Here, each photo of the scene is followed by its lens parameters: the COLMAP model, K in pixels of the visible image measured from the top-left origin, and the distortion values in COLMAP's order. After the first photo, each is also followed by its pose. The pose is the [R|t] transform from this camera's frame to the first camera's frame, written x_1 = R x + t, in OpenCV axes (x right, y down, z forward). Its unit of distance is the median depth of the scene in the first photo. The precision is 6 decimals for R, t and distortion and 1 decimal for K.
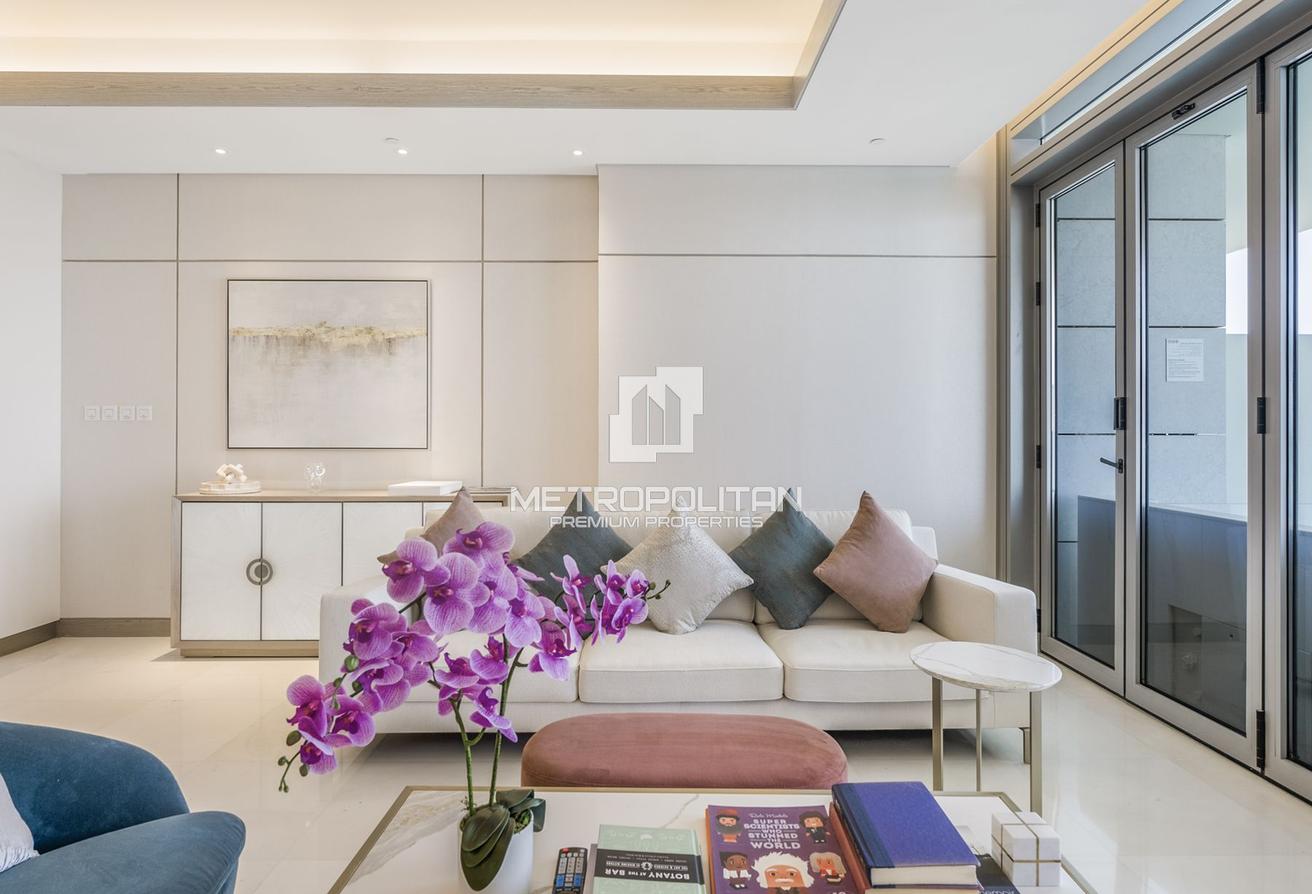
lens RADIAL K [[698.1, 0, 656.8], [0, 698.1, 426.6], [0, 0, 1]] dist [-0.001631, 0.000164]
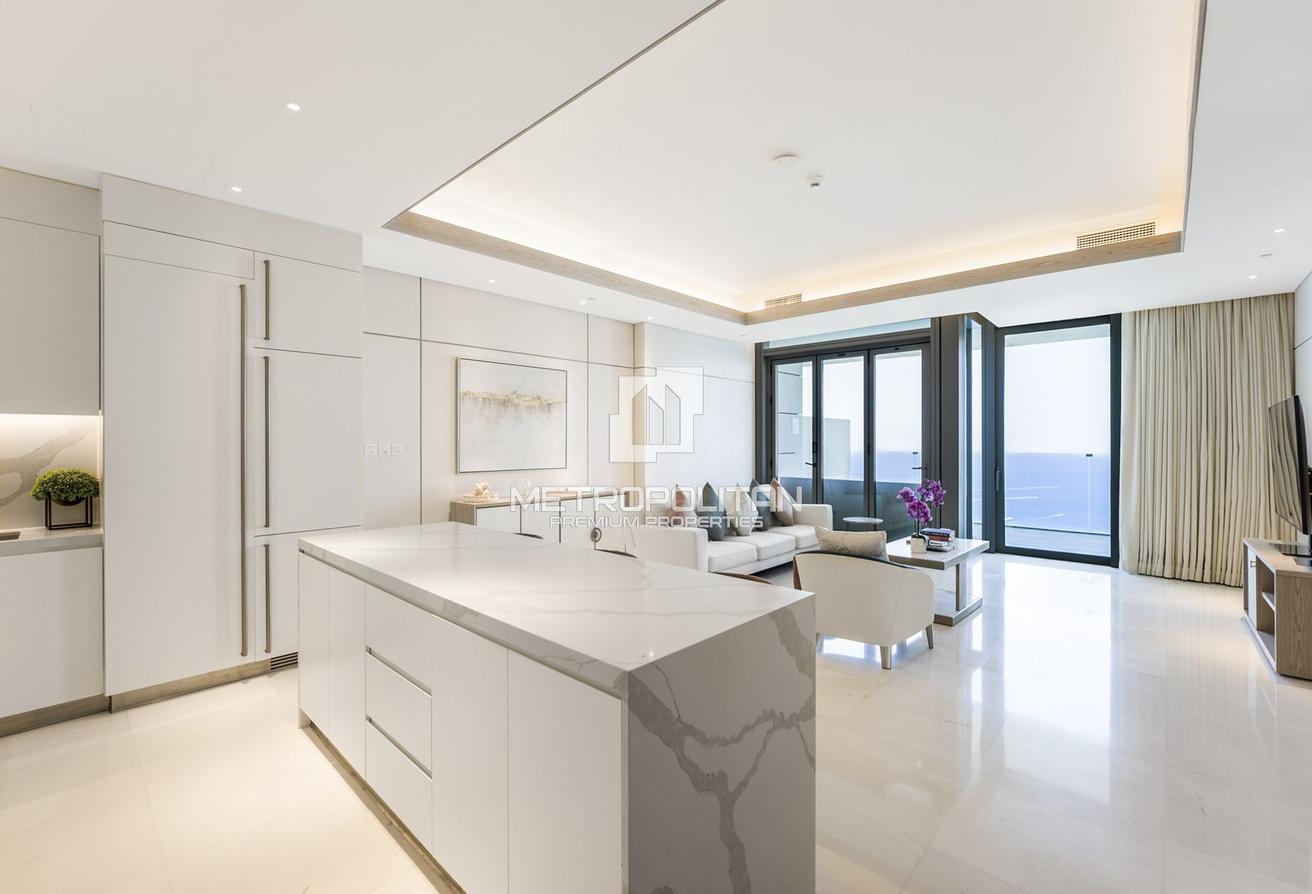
lens RADIAL K [[555.2, 0, 658.4], [0, 555.2, 441.1], [0, 0, 1]] dist [-0.001039, 0.000363]
pose [[0.689086, -0.001274, 0.724679, -1.174522], [-0.002007, 0.999991, 0.003665, -0.040777], [-0.724677, -0.003980, 0.689077, -0.110860]]
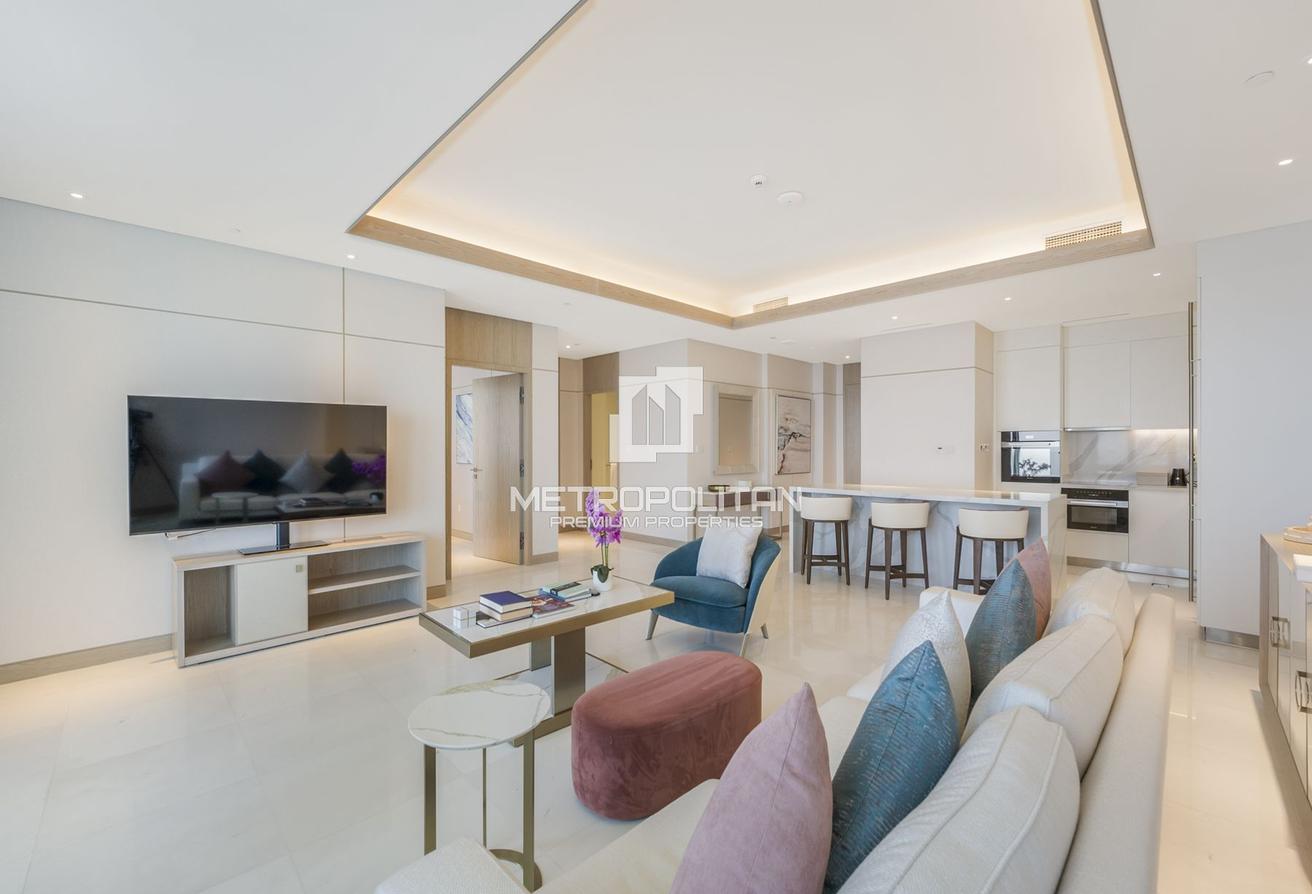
lens RADIAL K [[552.9, 0, 660.4], [0, 552.9, 452.0], [0, 0, 1]] dist [-0.013322, 0.004017]
pose [[-0.712028, 0.005316, -0.702131, 0.419547], [0.003856, 0.999986, 0.003661, -0.021547], [0.702140, -0.000101, -0.712039, 0.861028]]
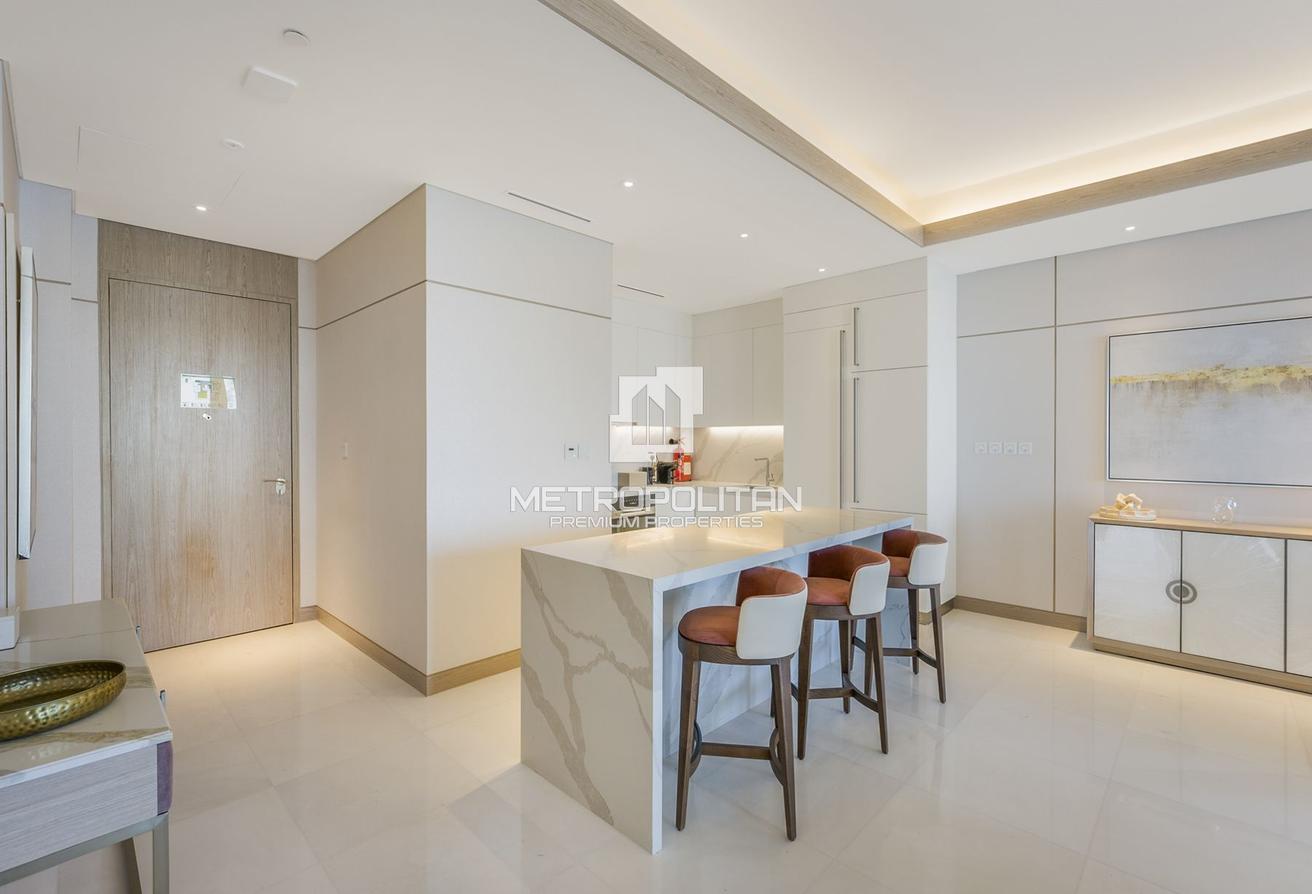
lens RADIAL K [[577.4, 0, 659.8], [0, 577.4, 444.4], [0, 0, 1]] dist [-0.000261, 0.000945]
pose [[0.713455, 0.005353, -0.700681, -0.471383], [0.002332, 0.999947, 0.010014, -0.038955], [0.700697, -0.008779, 0.713405, -0.236622]]
